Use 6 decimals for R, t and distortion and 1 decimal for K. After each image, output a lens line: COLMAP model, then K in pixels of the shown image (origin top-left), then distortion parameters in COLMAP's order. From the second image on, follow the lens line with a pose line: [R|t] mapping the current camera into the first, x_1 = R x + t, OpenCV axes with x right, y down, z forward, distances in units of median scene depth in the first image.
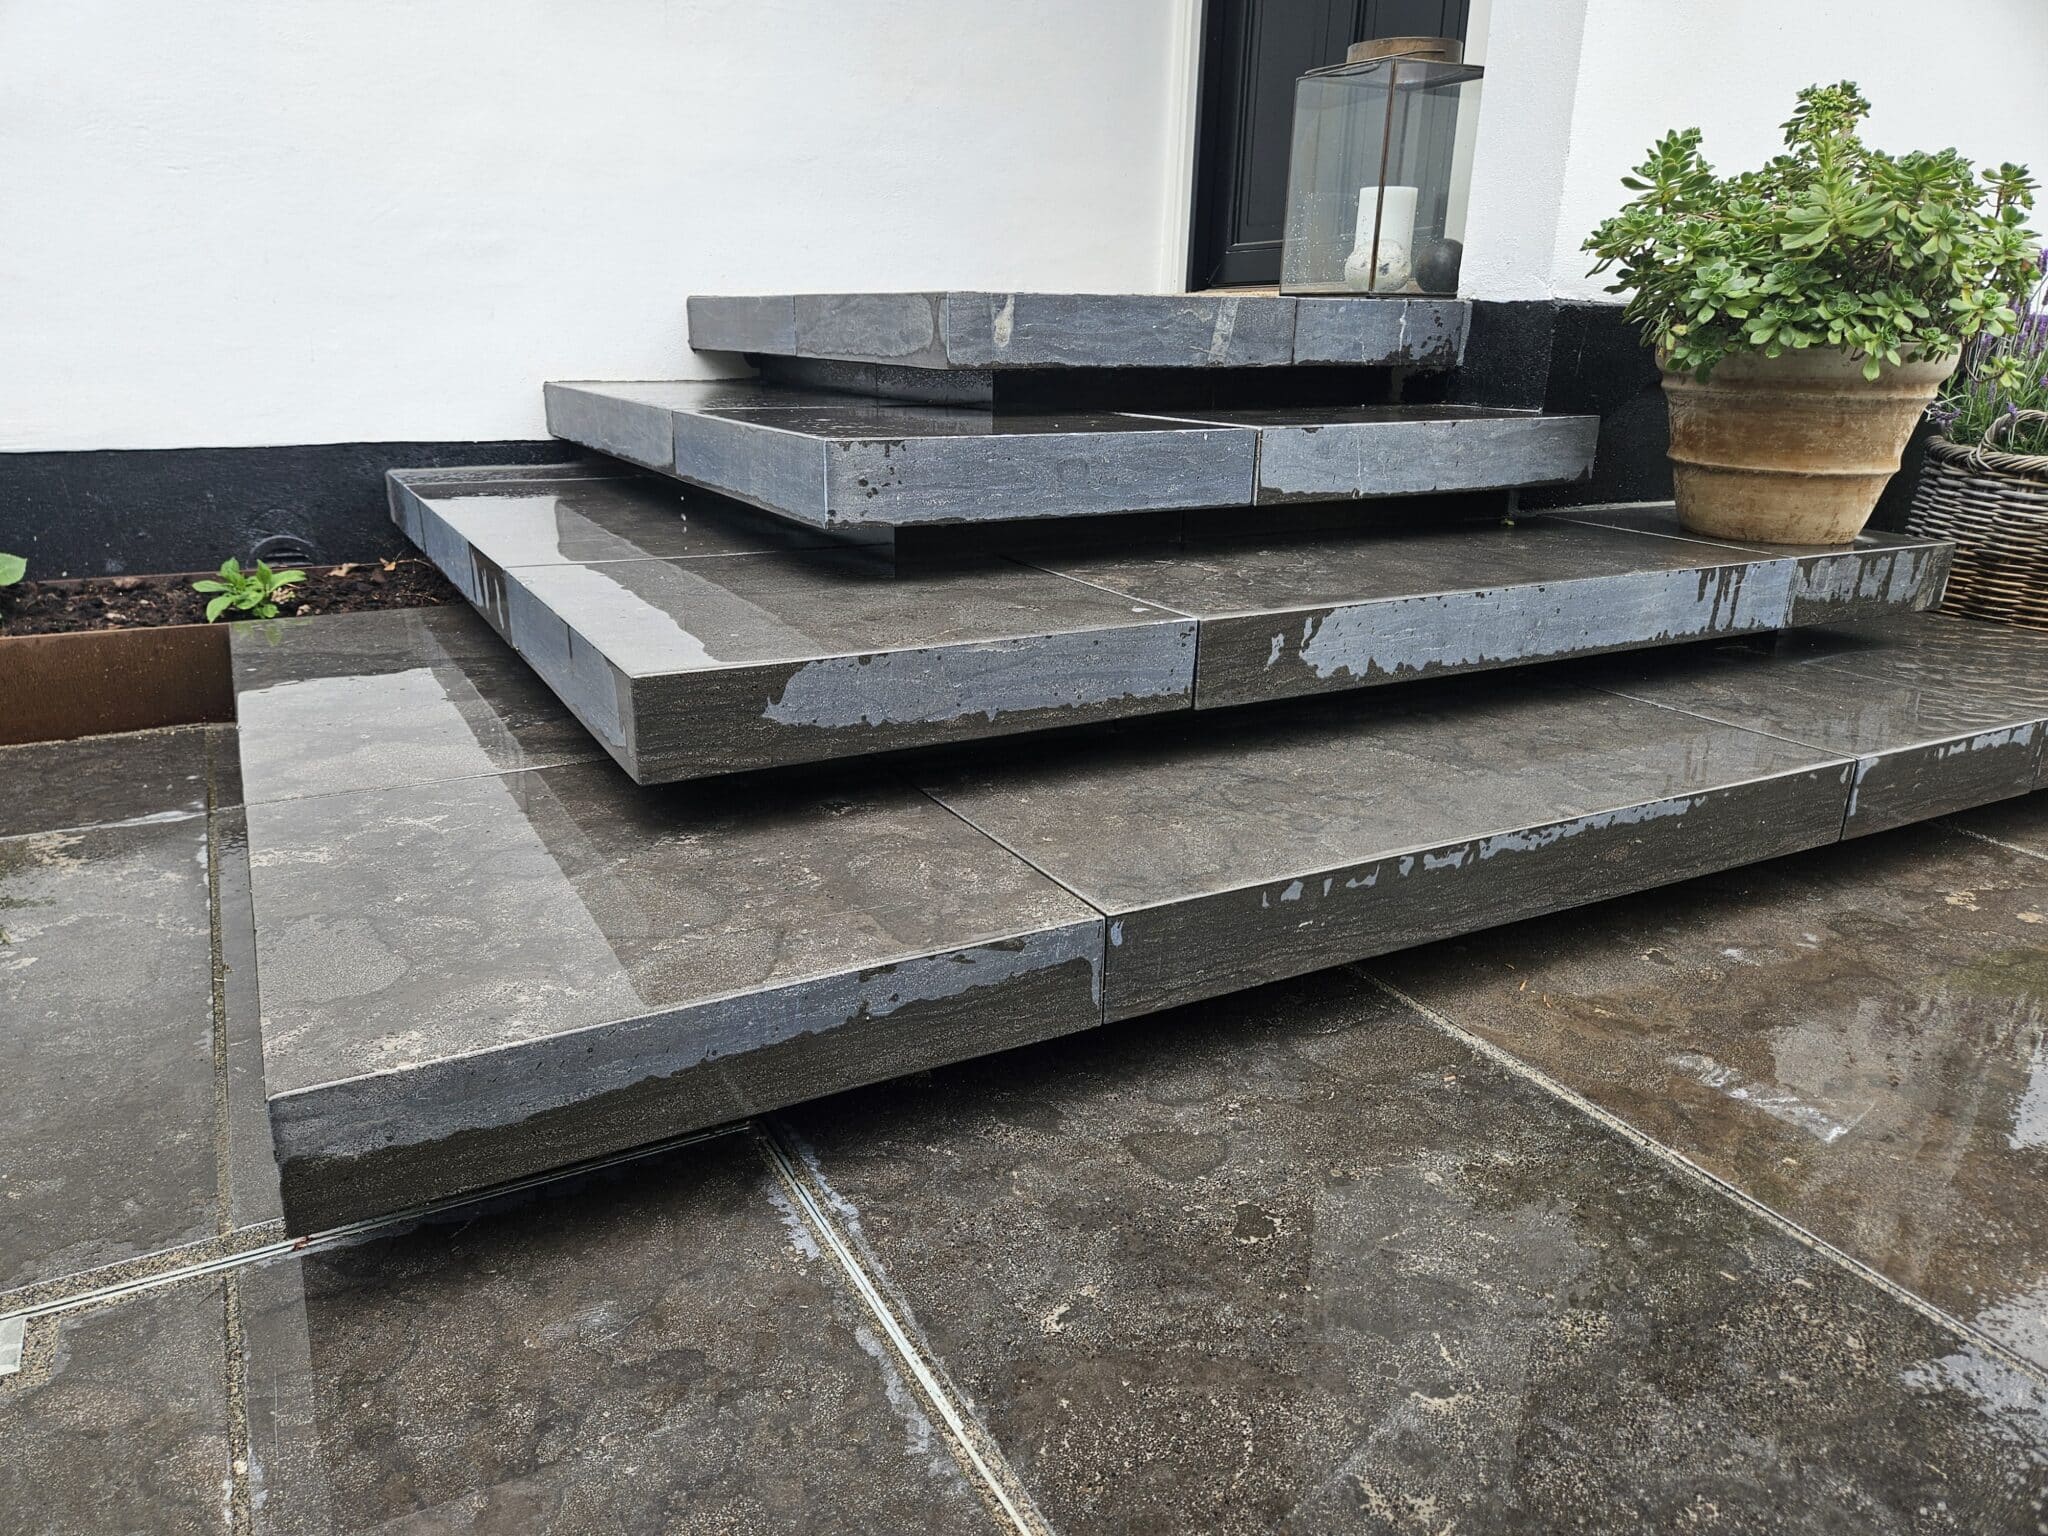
lens RADIAL K [[1382.2, 0, 1004.8], [0, 1382.2, 779.2], [0, 0, 1]] dist [0.043901, -0.039555]
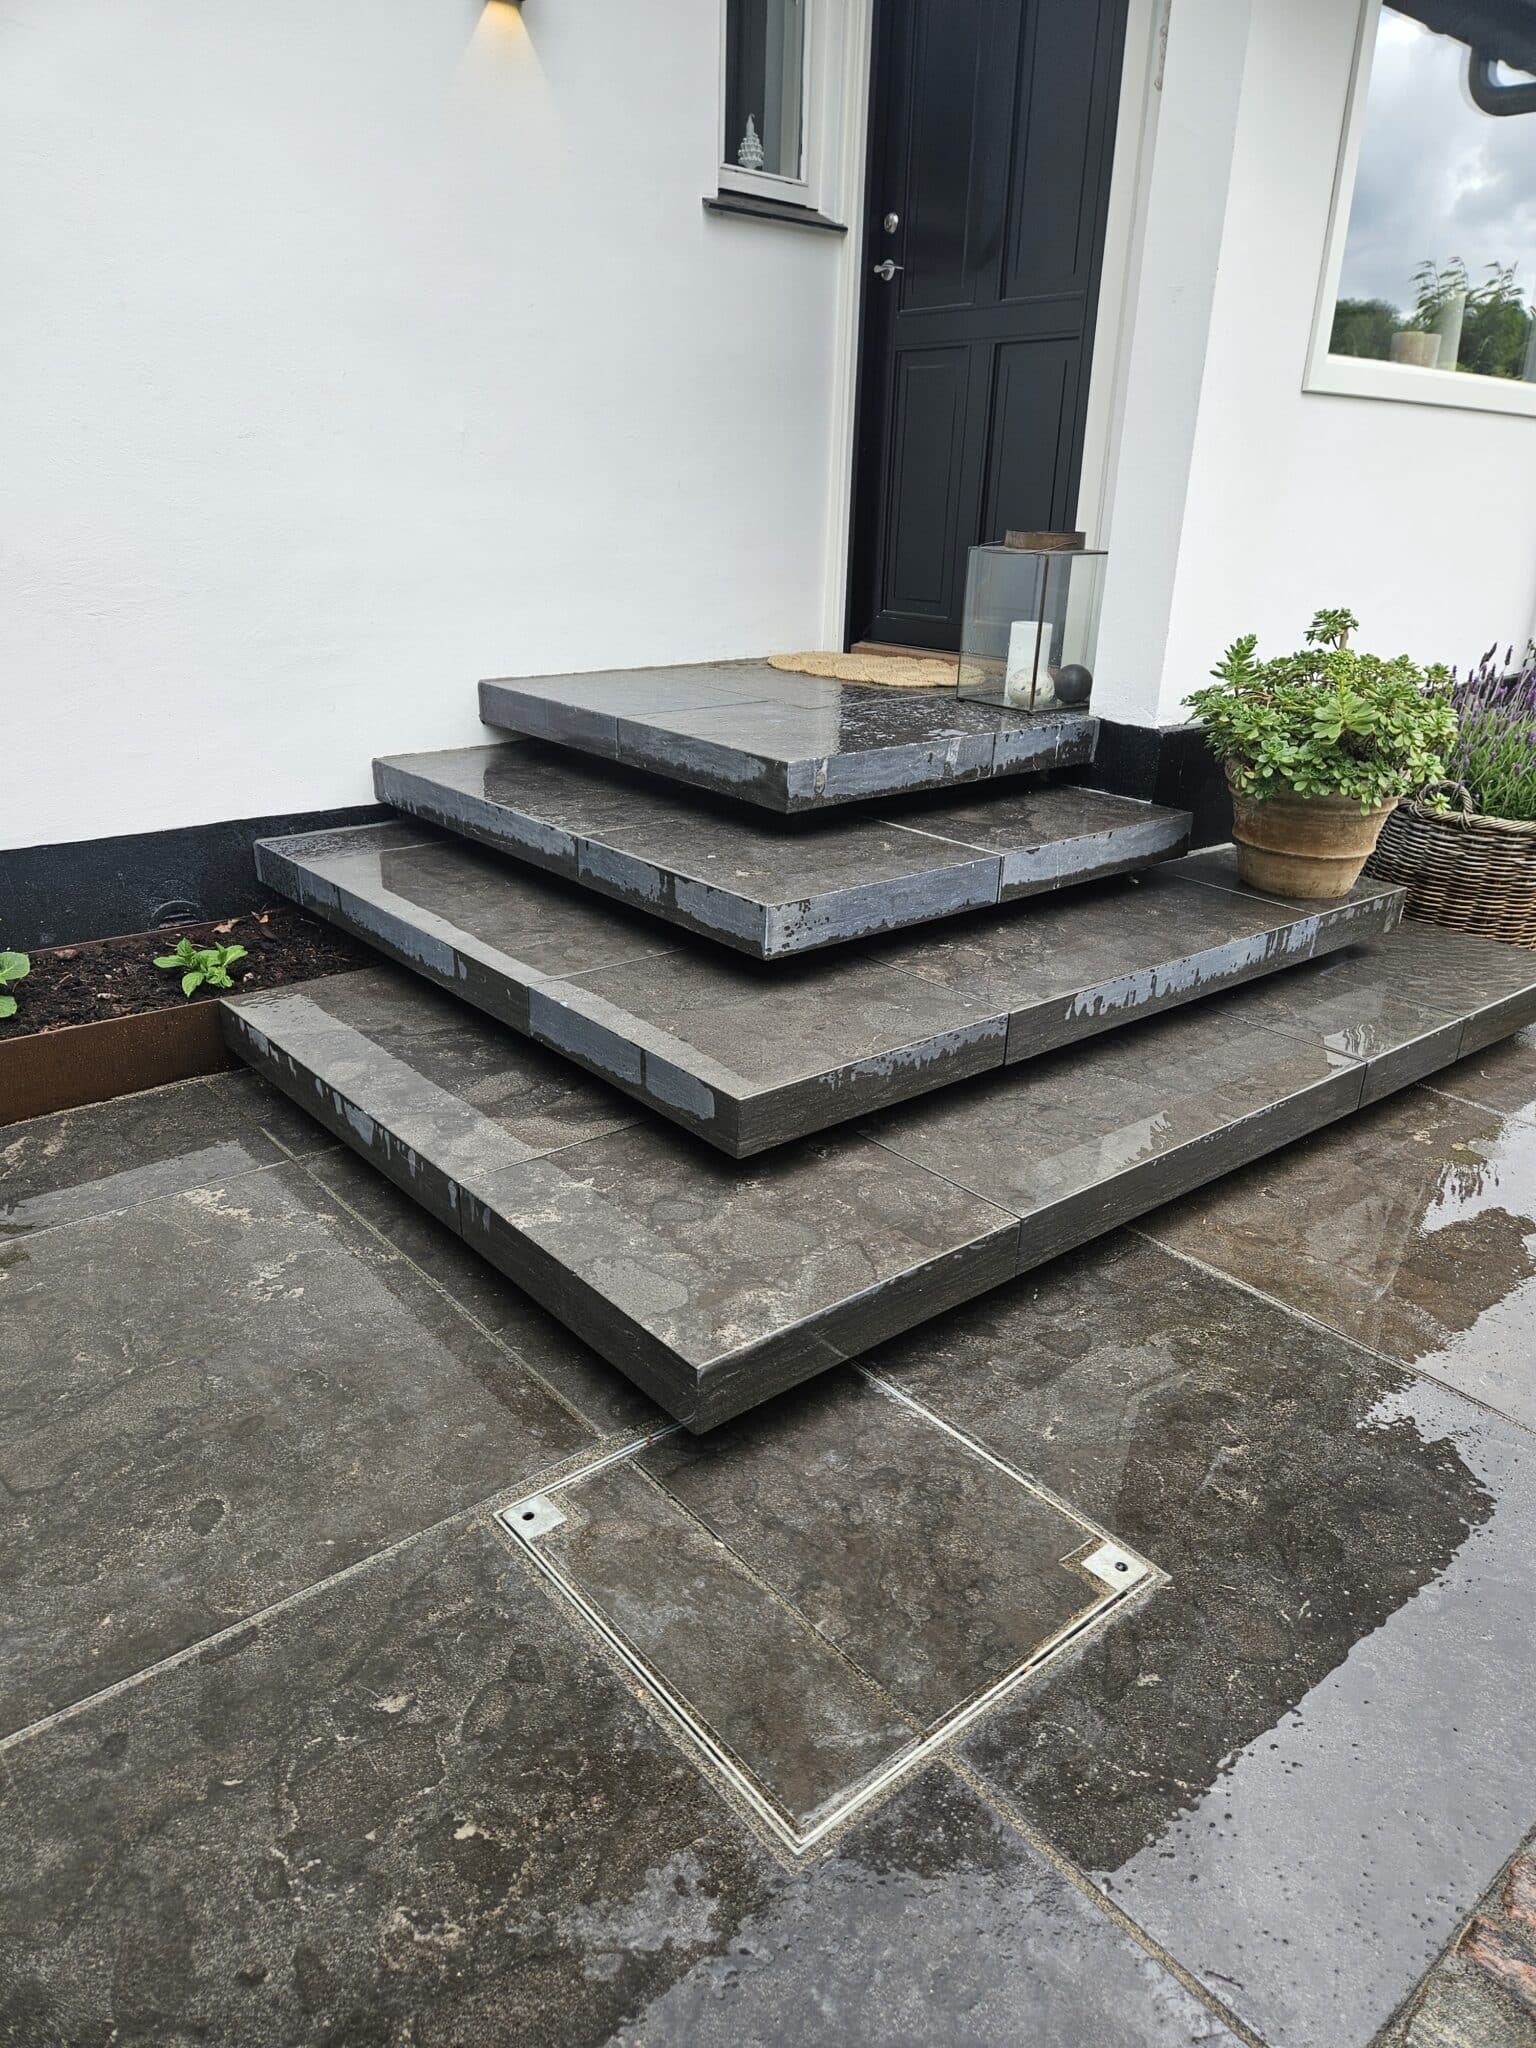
lens RADIAL K [[1382.2, 0, 775.2], [0, 1382.2, 1023.1], [0, 0, 1]] dist [0.043901, -0.039555]
pose [[0.979194, -0.060504, 0.193696, -0.382027], [0.047813, 0.996432, 0.069545, -0.196822], [-0.197212, -0.058837, 0.978594, -0.463946]]
